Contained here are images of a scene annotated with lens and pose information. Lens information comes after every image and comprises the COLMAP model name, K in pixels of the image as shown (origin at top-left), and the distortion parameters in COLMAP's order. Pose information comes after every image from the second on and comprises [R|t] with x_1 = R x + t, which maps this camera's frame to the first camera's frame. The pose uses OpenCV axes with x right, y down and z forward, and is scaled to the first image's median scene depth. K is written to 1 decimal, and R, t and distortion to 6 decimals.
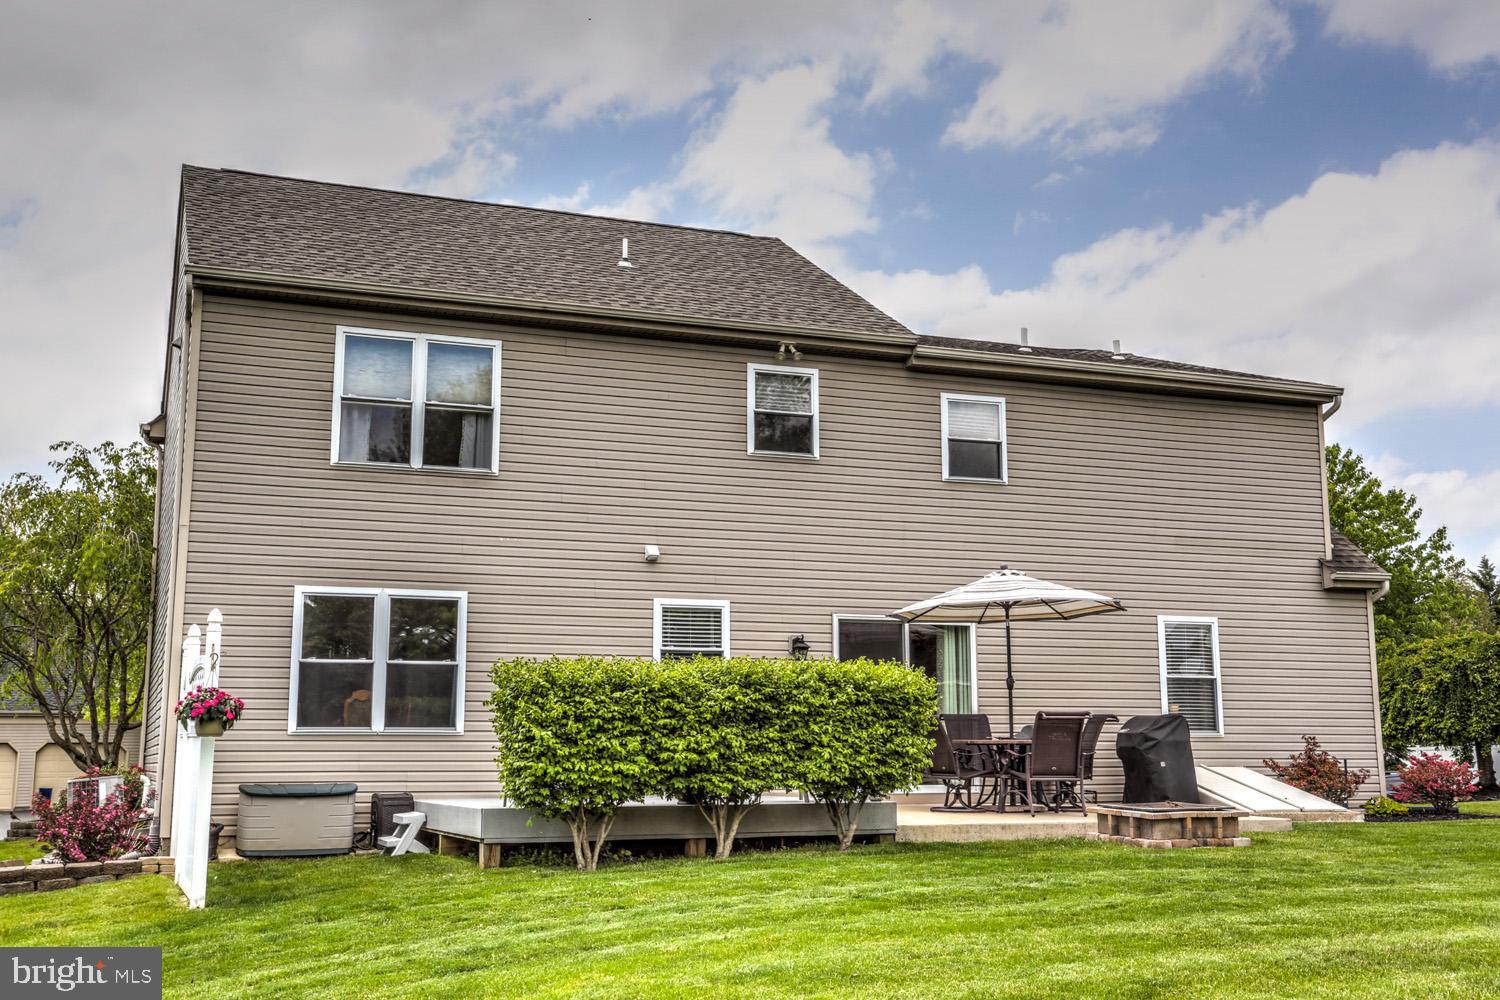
lens RADIAL K [[1668.8, 0, 750.0], [0, 1668.8, 500.0], [0, 0, 1]] dist [0.061176, 0.007524]
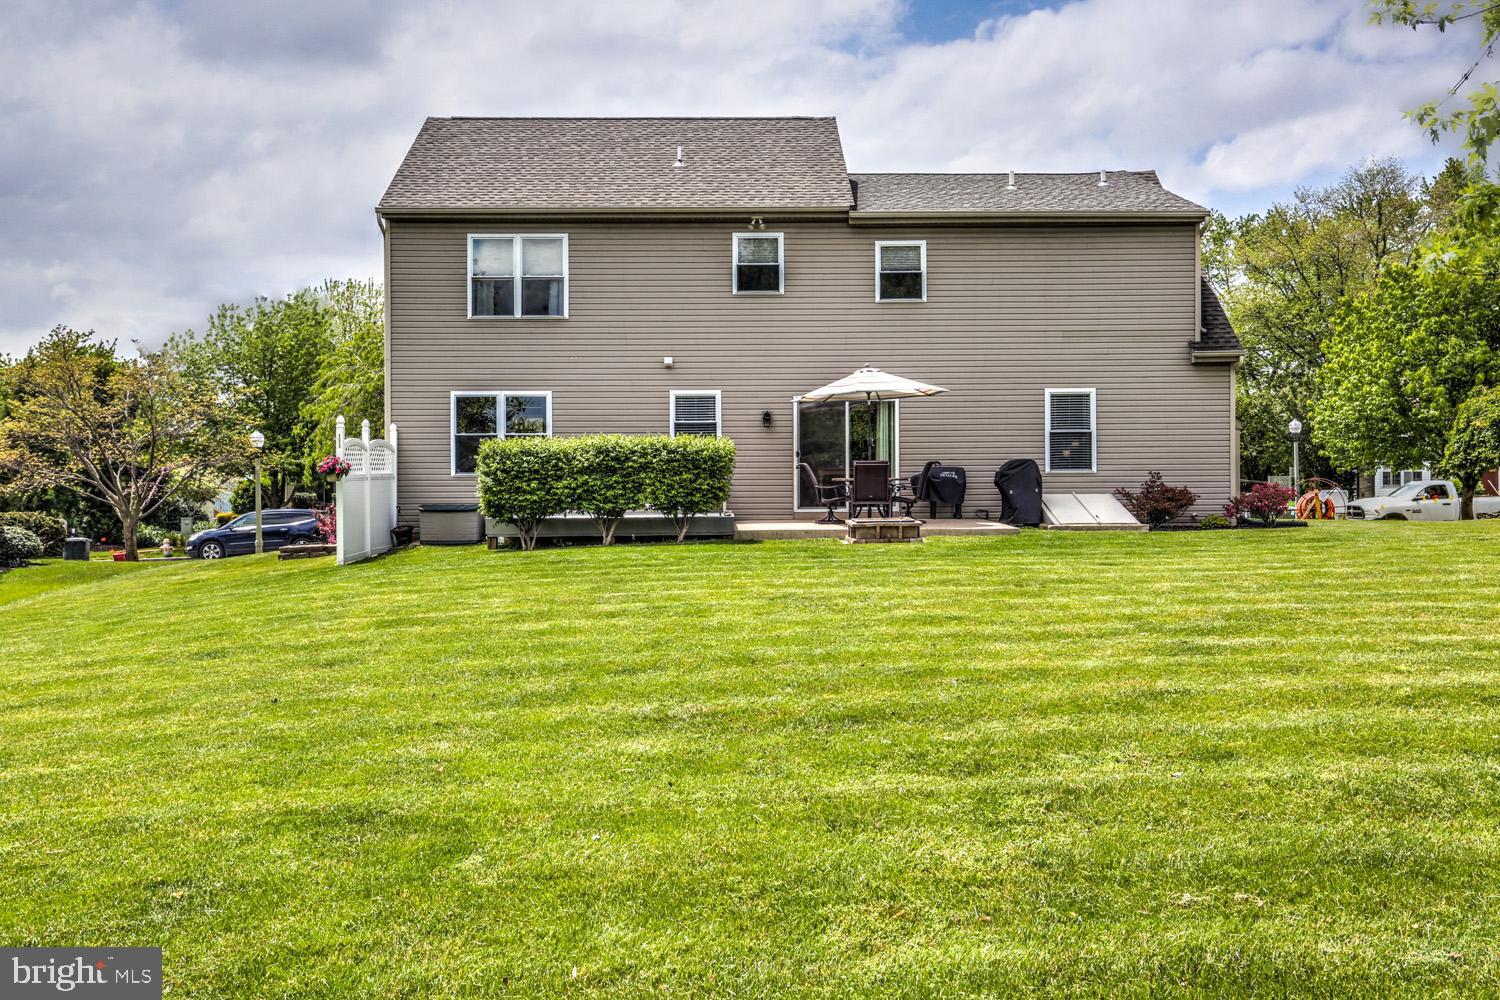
lens RADIAL K [[1574.0, 0, 750.0], [0, 1574.0, 500.0], [0, 0, 1]] dist [0.020337, 0.002940]
pose [[0.933604, 0.001289, -0.358303, 0.565132], [0.057895, 0.986310, 0.154402, -0.067220], [0.353597, -0.164894, 0.920749, -0.378409]]
